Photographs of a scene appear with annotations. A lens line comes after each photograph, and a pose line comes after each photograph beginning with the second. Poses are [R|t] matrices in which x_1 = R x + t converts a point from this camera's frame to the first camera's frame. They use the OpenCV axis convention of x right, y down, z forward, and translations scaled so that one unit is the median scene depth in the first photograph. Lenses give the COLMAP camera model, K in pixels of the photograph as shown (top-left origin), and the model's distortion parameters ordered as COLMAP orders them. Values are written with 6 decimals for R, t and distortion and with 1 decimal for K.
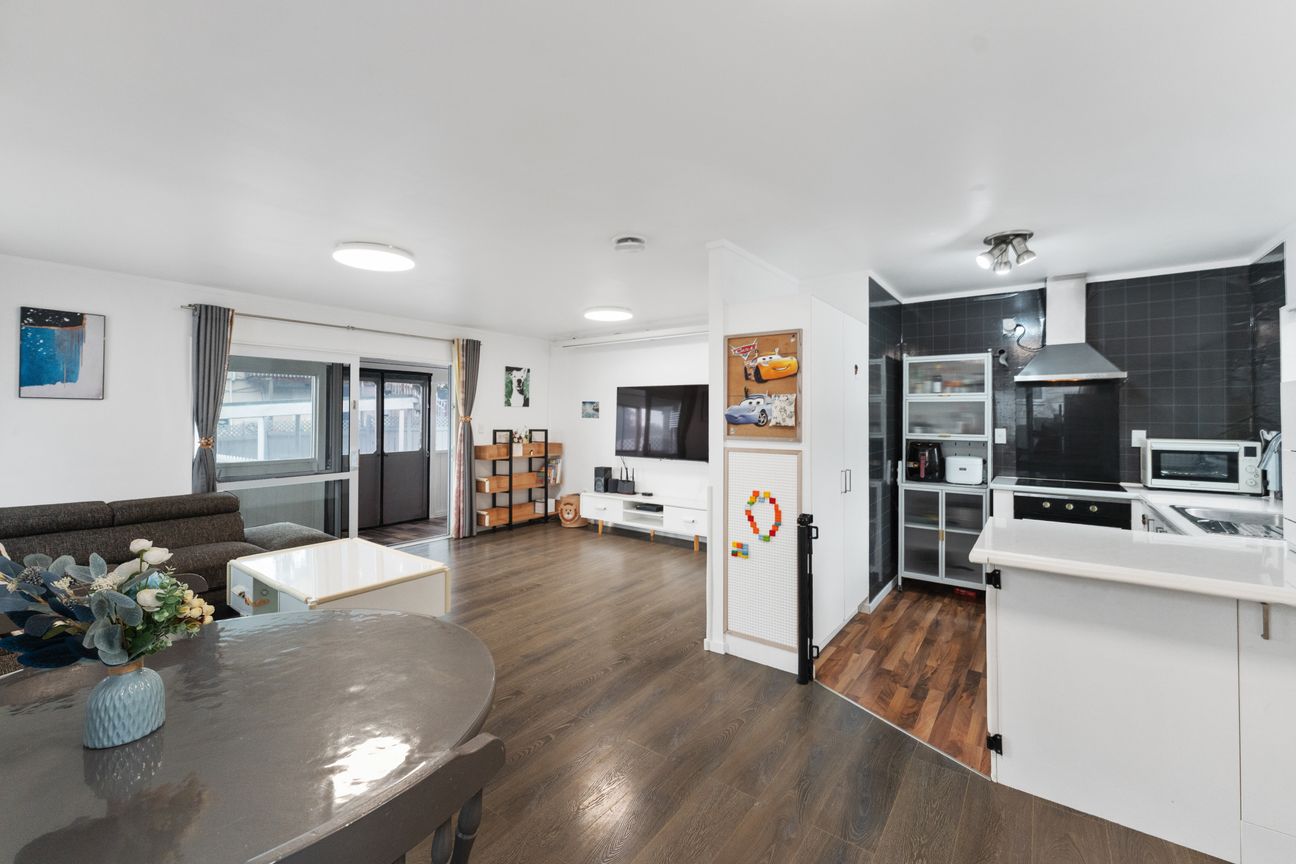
lens RADIAL K [[529.4, 0, 645.4], [0, 529.4, 421.1], [0, 0, 1]] dist [-0.014645, -0.000400]
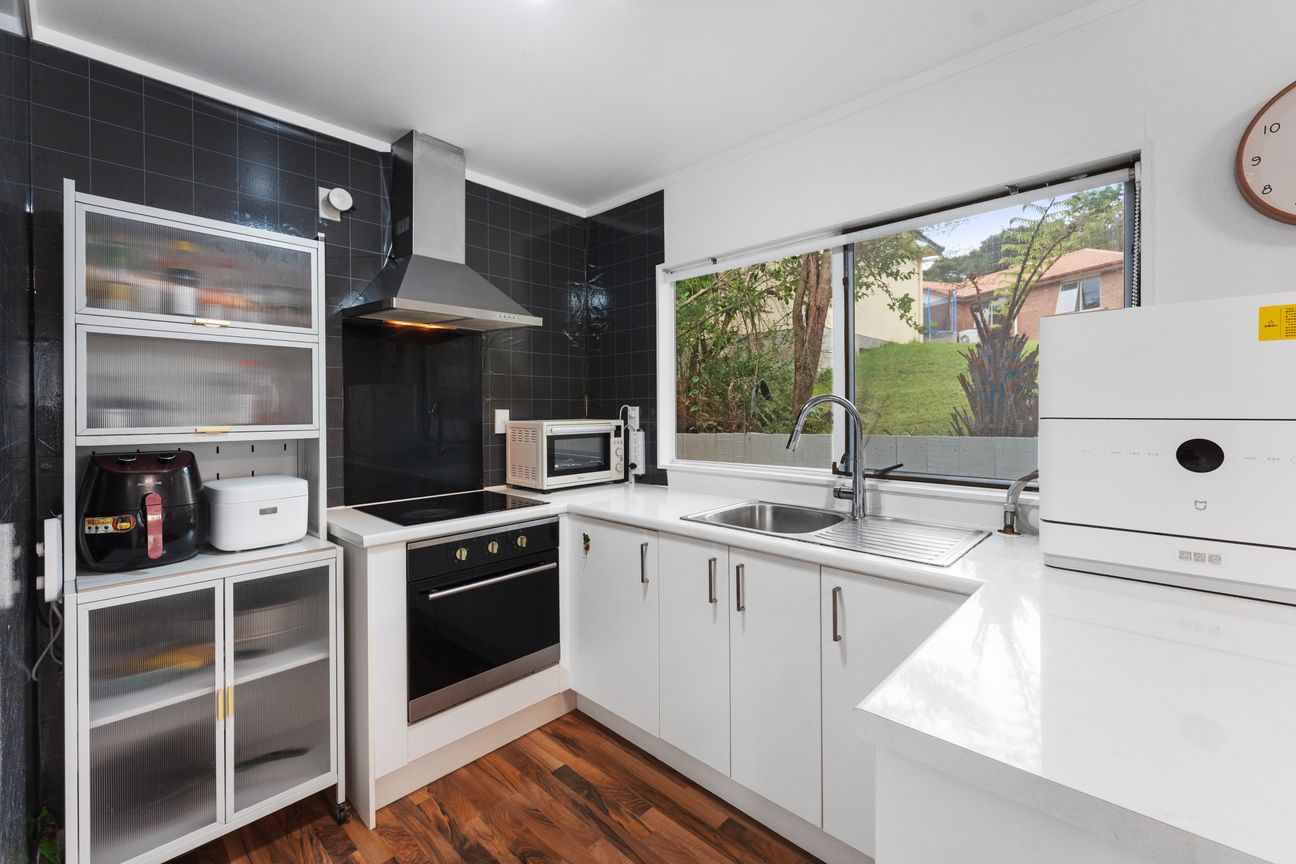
lens RADIAL K [[529.4, 0, 638.2], [0, 529.4, 411.9], [0, 0, 1]] dist [-0.014645, -0.000400]
pose [[0.123245, -0.011391, 0.992311, 0.249415], [0.012778, 0.999869, 0.009891, 0.014923], [-0.992294, 0.011461, 0.123375, 0.696763]]
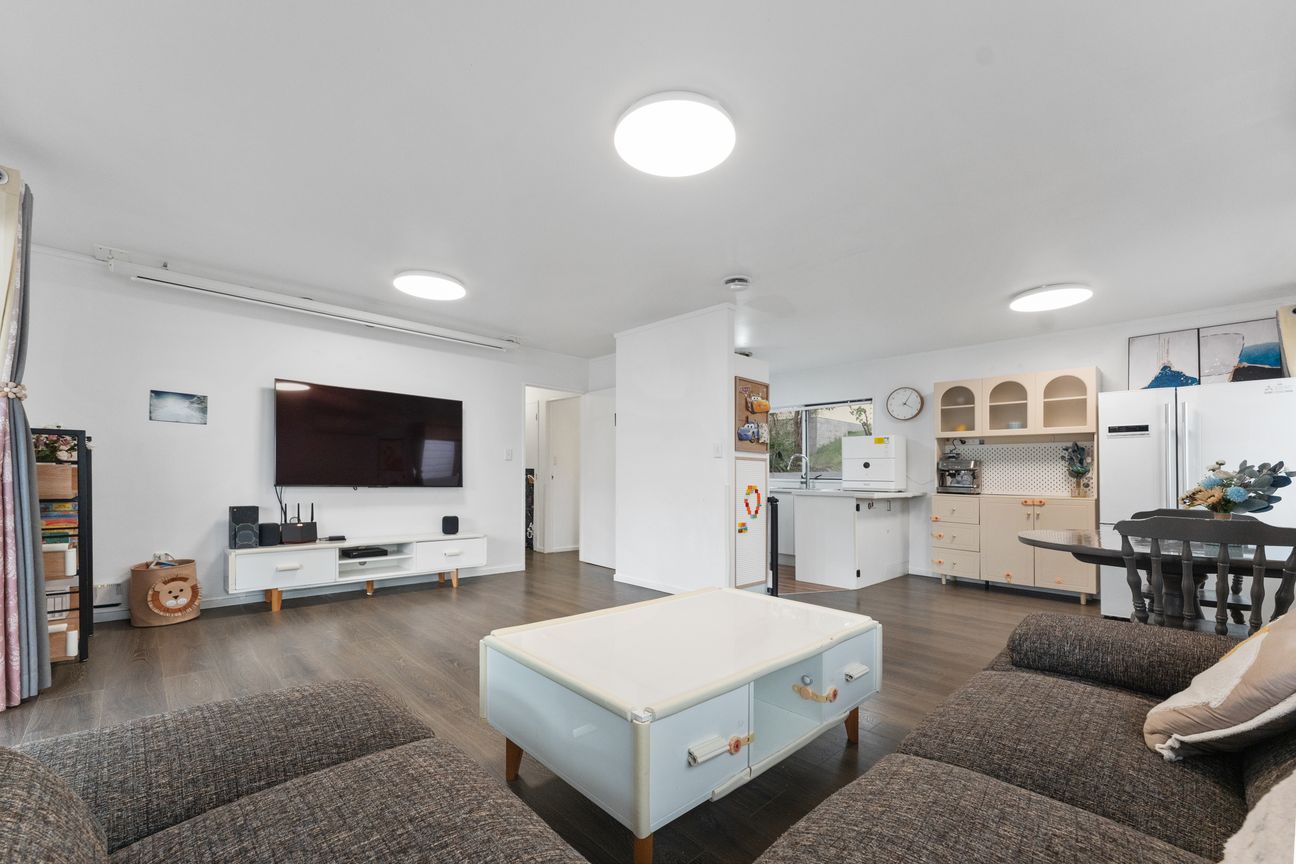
lens RADIAL K [[529.4, 0, 608.7], [0, 529.4, 480.3], [0, 0, 1]] dist [-0.014645, -0.000400]
pose [[0.198143, -0.003015, 0.980168, -1.029240], [-0.012132, 0.999911, 0.005528, 0.087381], [-0.980098, -0.012987, 0.198089, 0.845081]]
